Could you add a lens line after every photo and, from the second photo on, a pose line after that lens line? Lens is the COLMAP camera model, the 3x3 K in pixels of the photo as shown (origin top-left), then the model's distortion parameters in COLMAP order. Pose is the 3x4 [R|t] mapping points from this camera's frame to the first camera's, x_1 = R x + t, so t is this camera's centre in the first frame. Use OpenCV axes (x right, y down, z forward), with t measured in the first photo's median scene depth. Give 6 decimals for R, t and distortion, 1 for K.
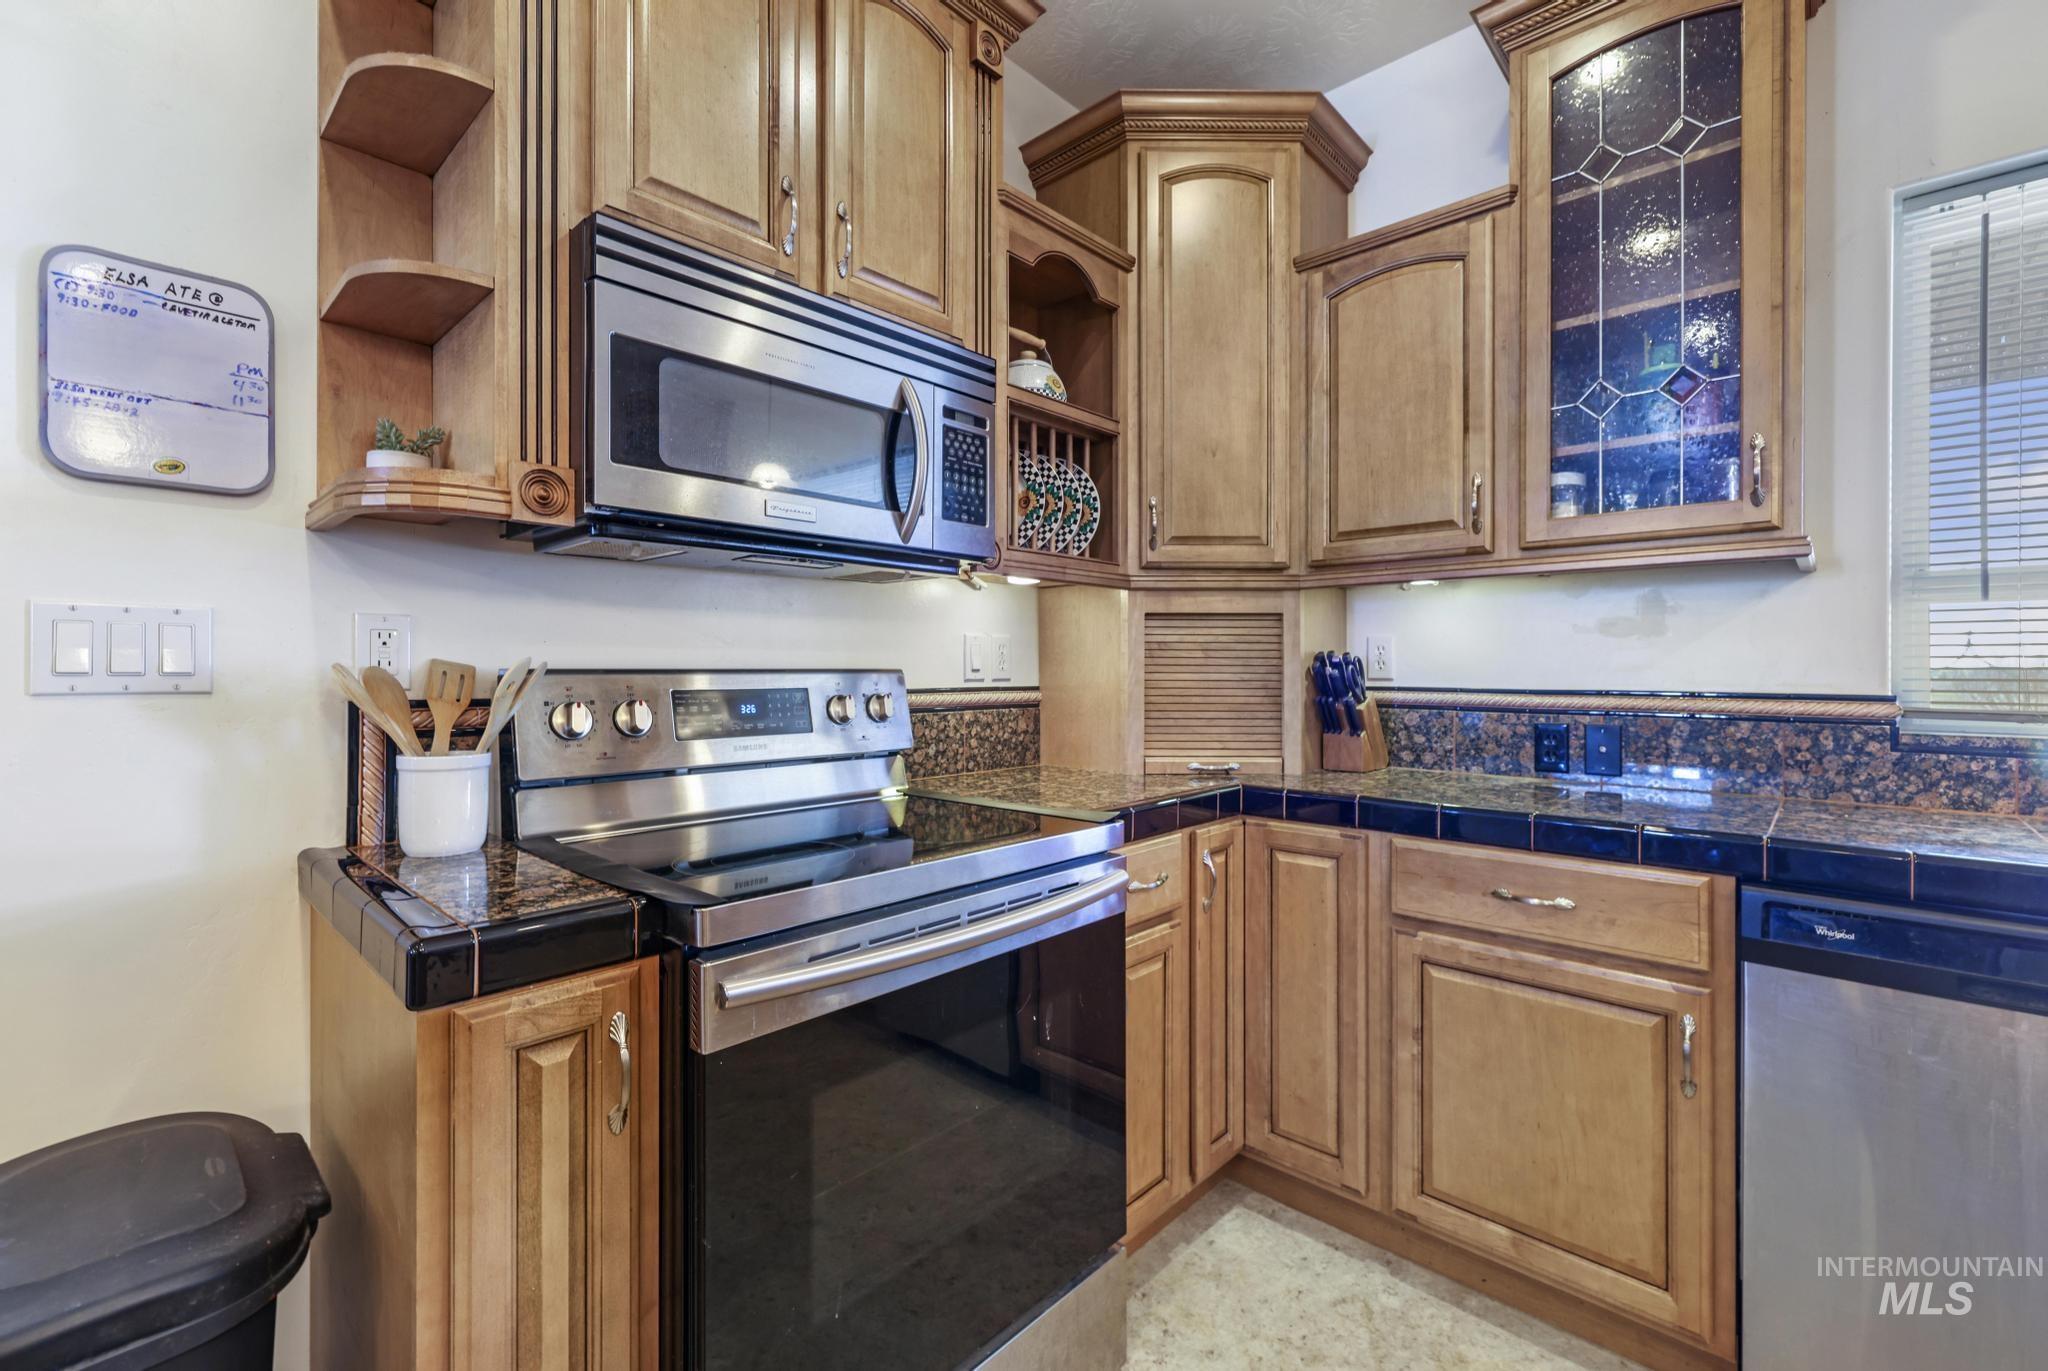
lens RADIAL K [[876.1, 0, 1020.9], [0, 876.1, 669.2], [0, 0, 1]] dist [-0.035252, 0.011057]
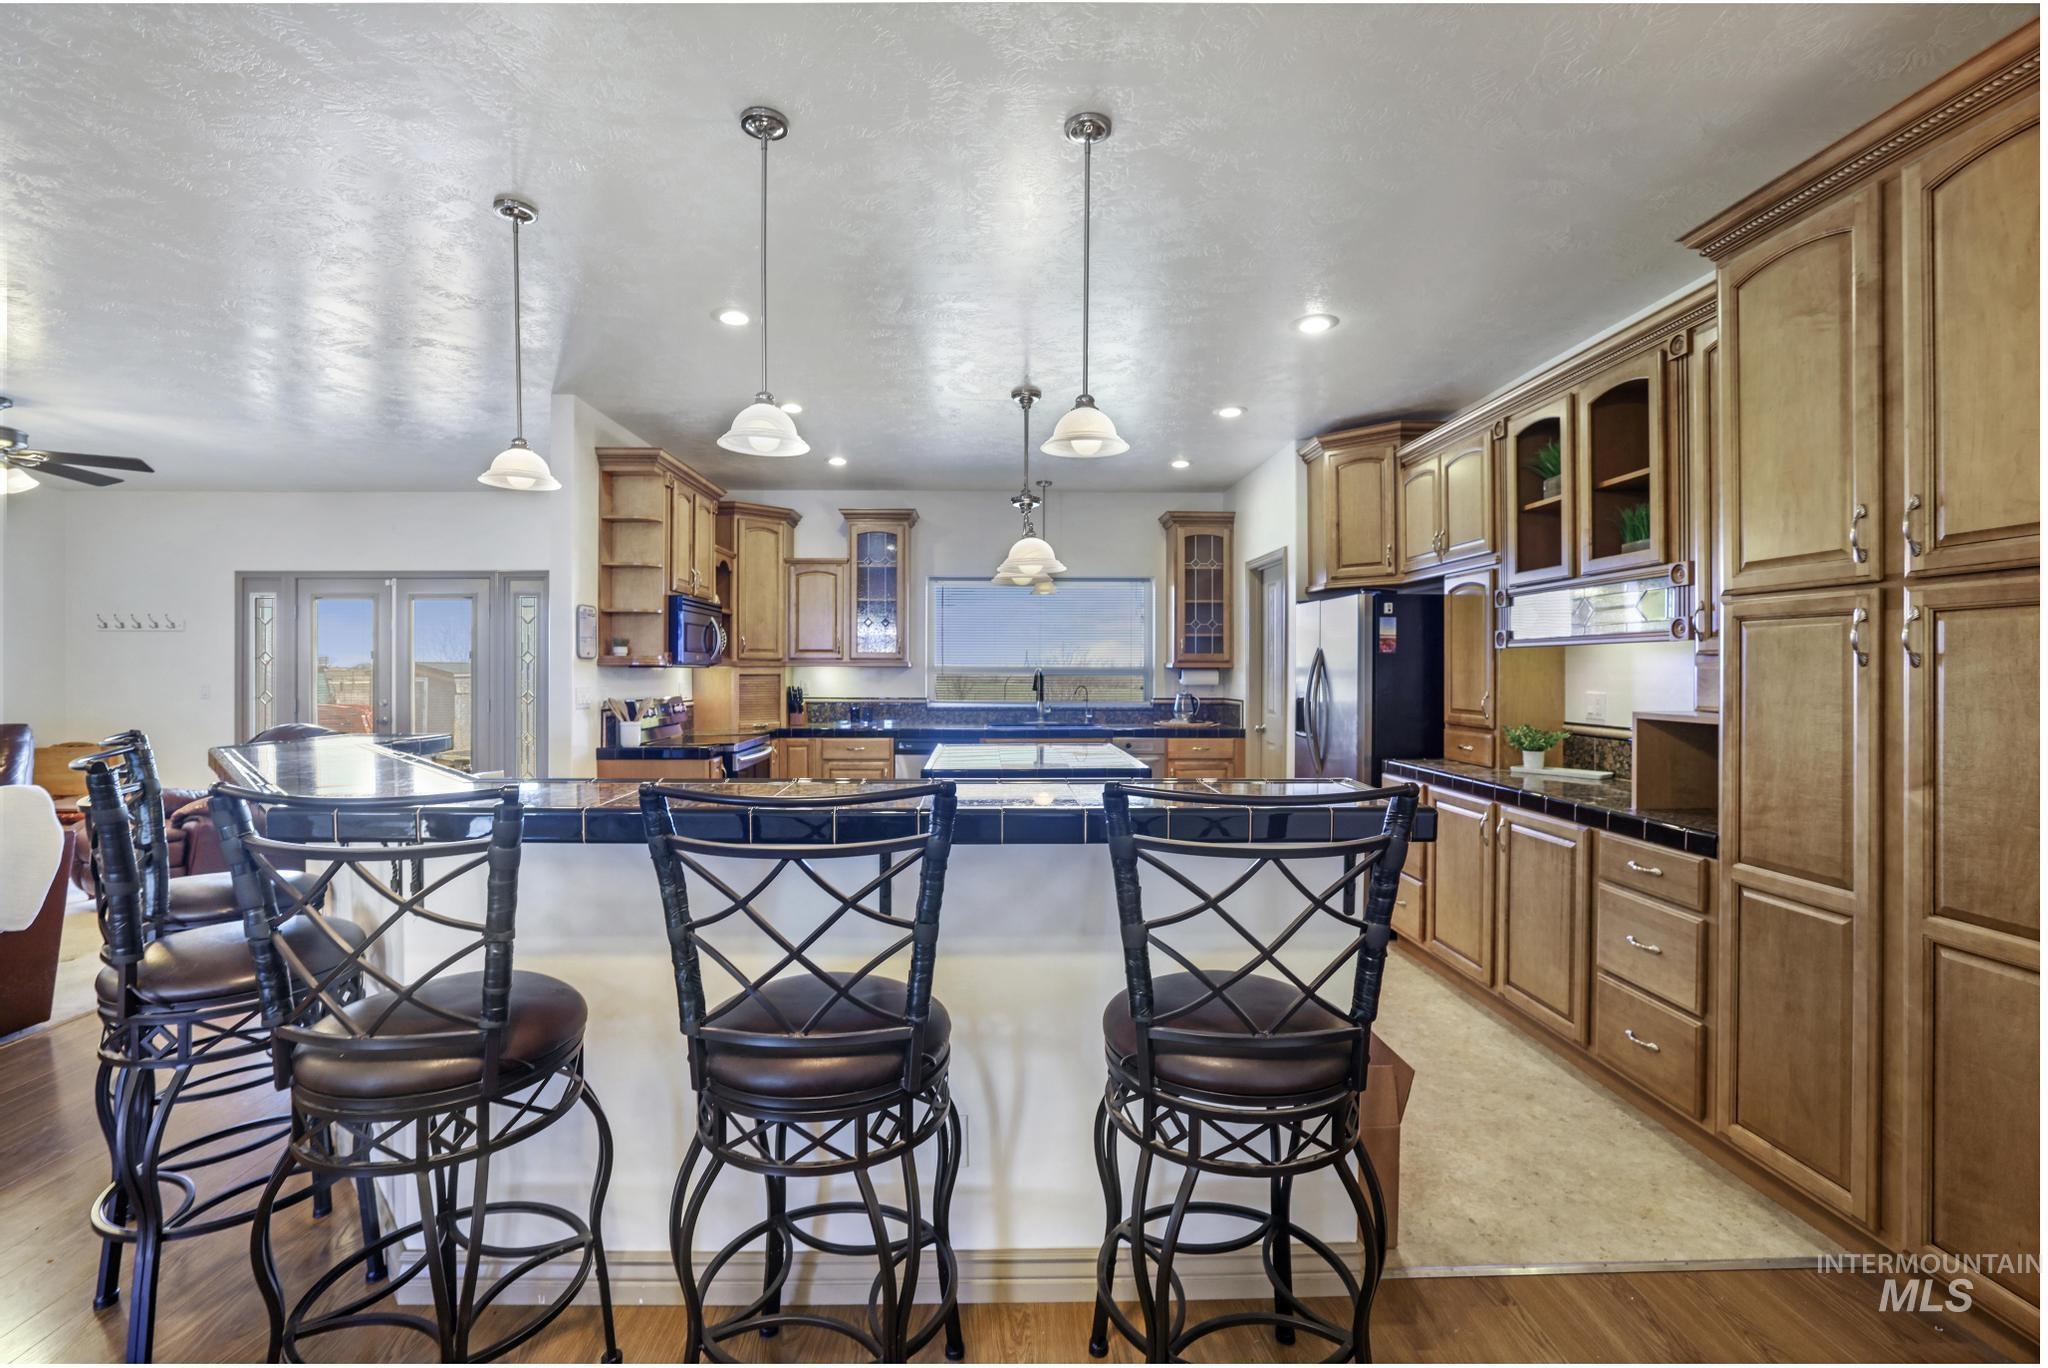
lens RADIAL K [[876.1, 0, 999.4], [0, 876.1, 670.8], [0, 0, 1]] dist [-0.035252, 0.011057]
pose [[0.716149, -0.000348, 0.697948, -1.339230], [0.003087, 0.999992, -0.002668, -0.067777], [-0.697941, 0.004065, 0.716144, -1.803321]]
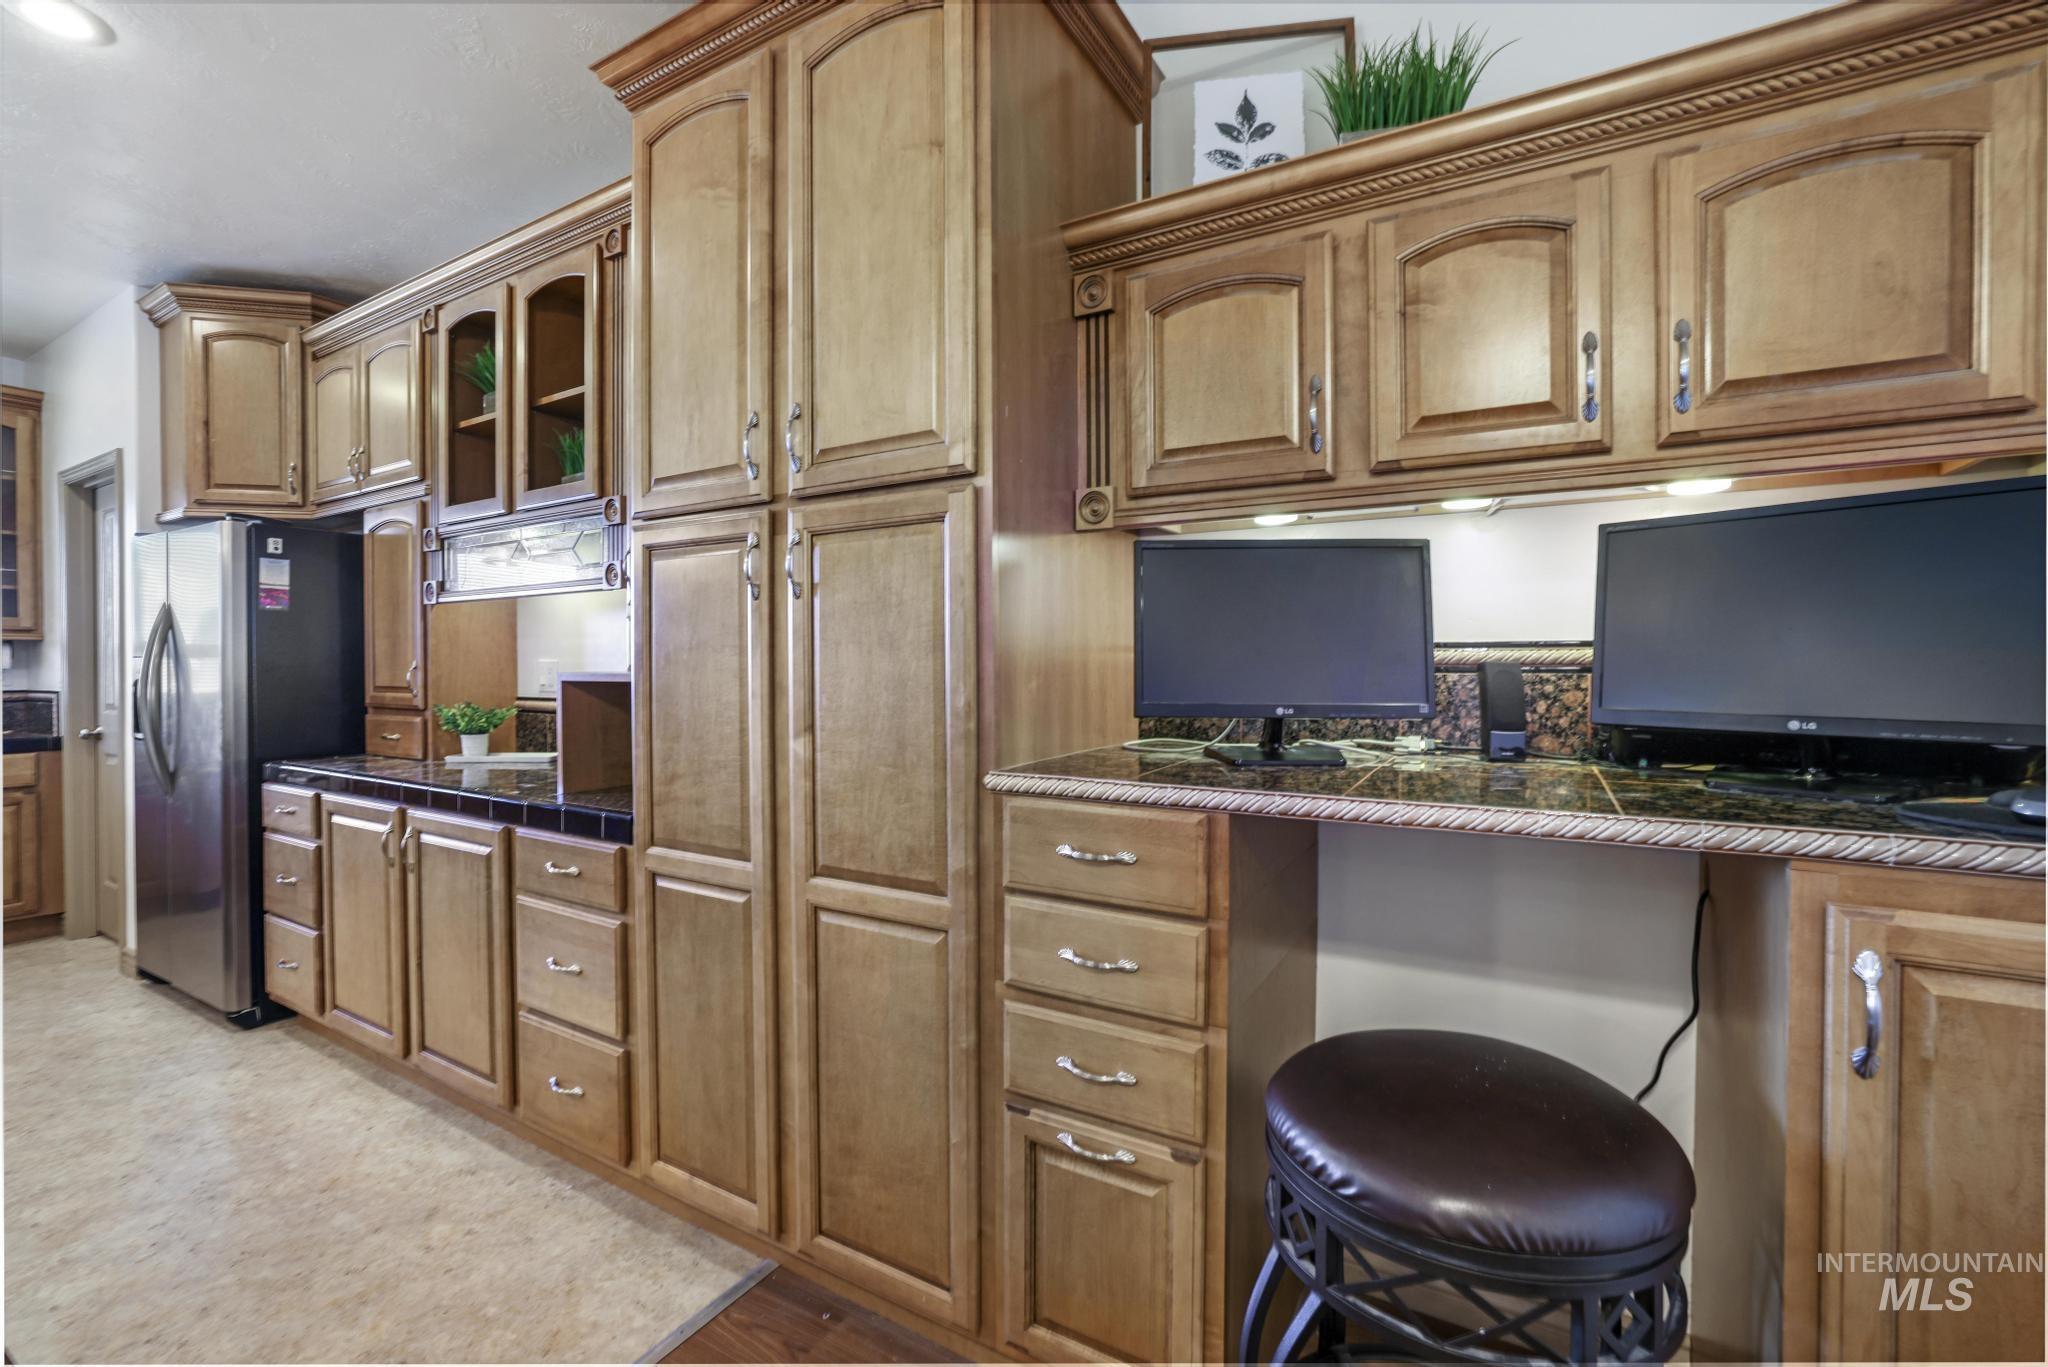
lens RADIAL K [[876.1, 0, 1019.7], [0, 876.1, 676.6], [0, 0, 1]] dist [-0.035252, 0.011057]
pose [[-0.223752, -0.012630, 0.974564, -0.900167], [0.008451, 0.999853, 0.014898, -0.014236], [-0.974610, 0.011570, -0.223612, -1.847579]]
